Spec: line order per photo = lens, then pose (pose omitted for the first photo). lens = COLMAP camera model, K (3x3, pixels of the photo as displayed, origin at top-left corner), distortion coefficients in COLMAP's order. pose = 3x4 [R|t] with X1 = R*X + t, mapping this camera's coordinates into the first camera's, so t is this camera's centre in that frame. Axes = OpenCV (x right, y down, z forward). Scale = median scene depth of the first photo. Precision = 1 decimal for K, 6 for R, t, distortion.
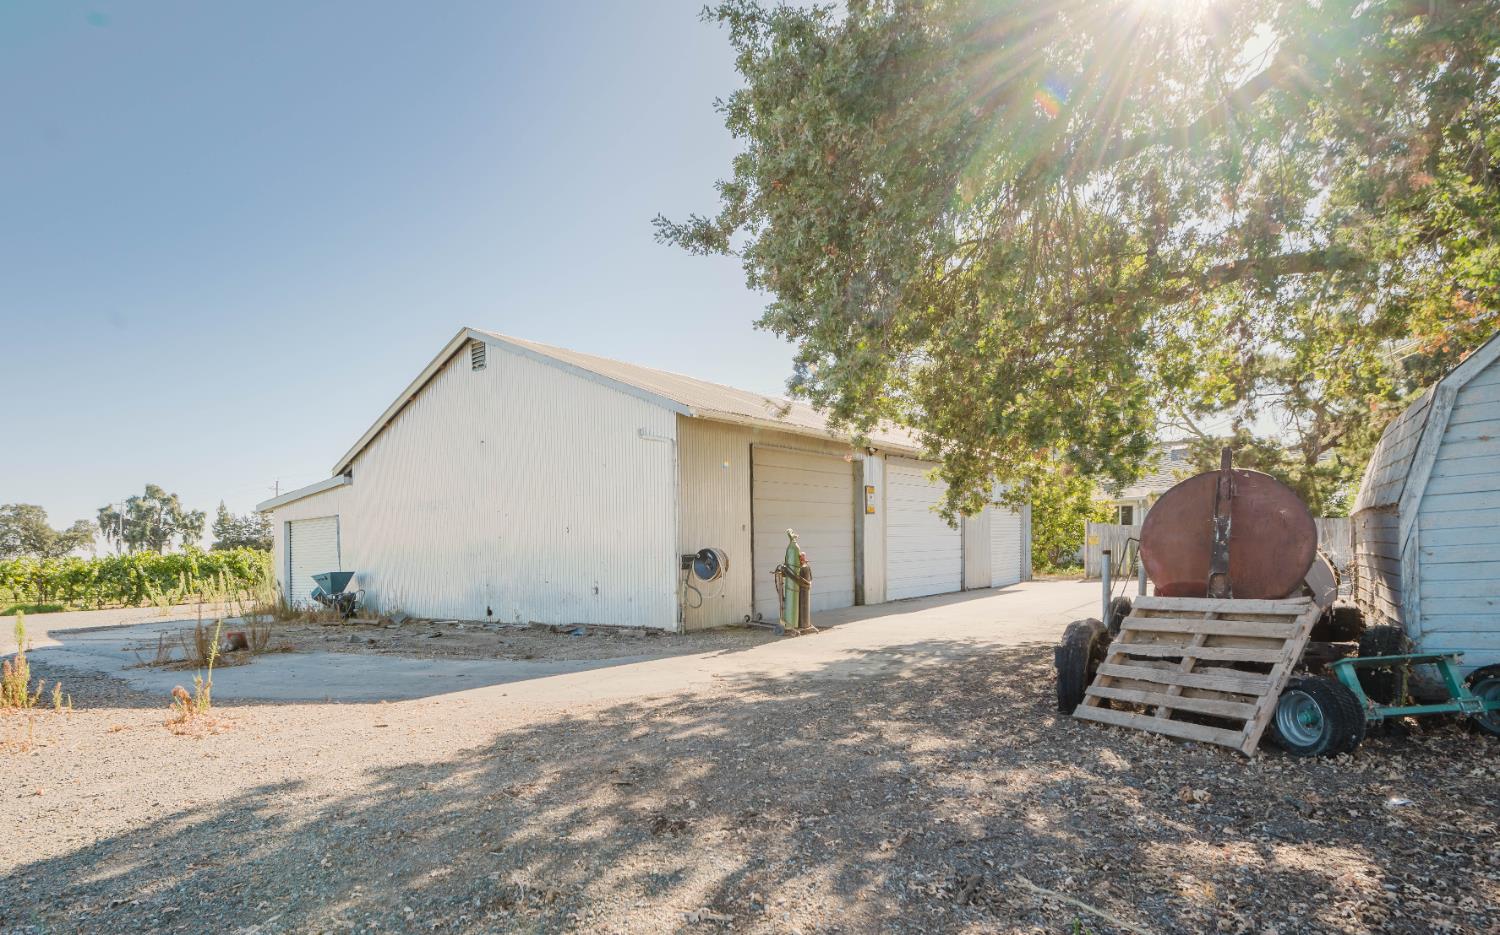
lens RADIAL K [[741.0, 0, 762.3], [0, 741.0, 551.3], [0, 0, 1]] dist [-0.006966, -0.000338]
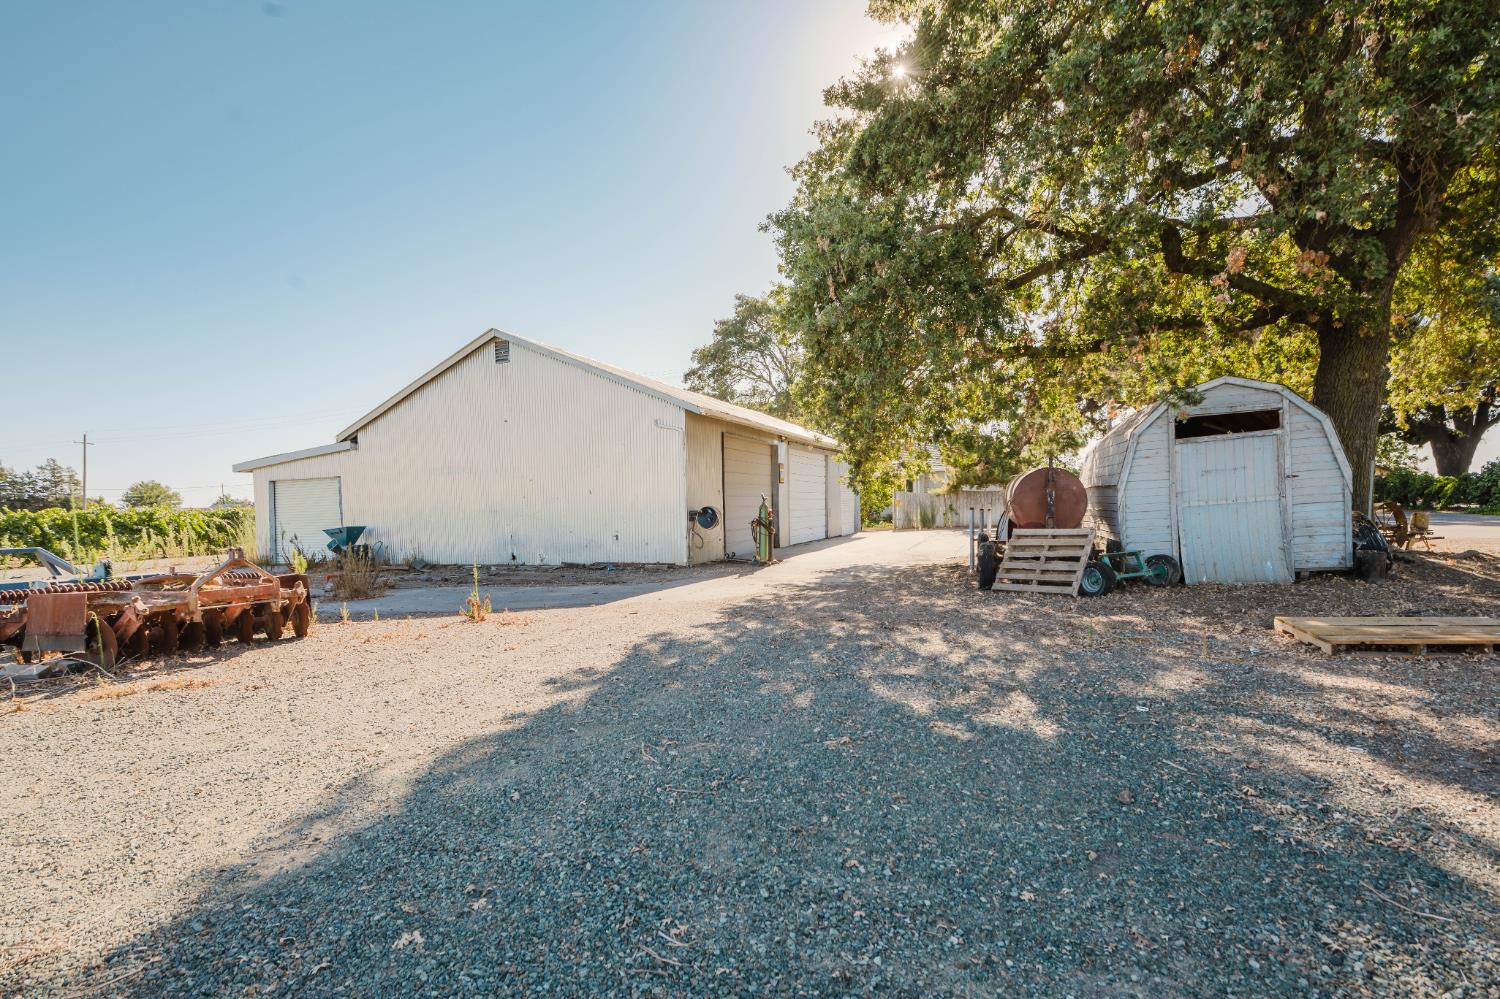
lens RADIAL K [[734.9, 0, 749.9], [0, 734.9, 498.3], [0, 0, 1]] dist [0.000169, -0.000054]
pose [[0.931829, 0.008442, 0.362799, -0.507465], [0.000260, 0.999714, -0.023928, 0.014383], [-0.362897, 0.022391, 0.931560, -0.343470]]
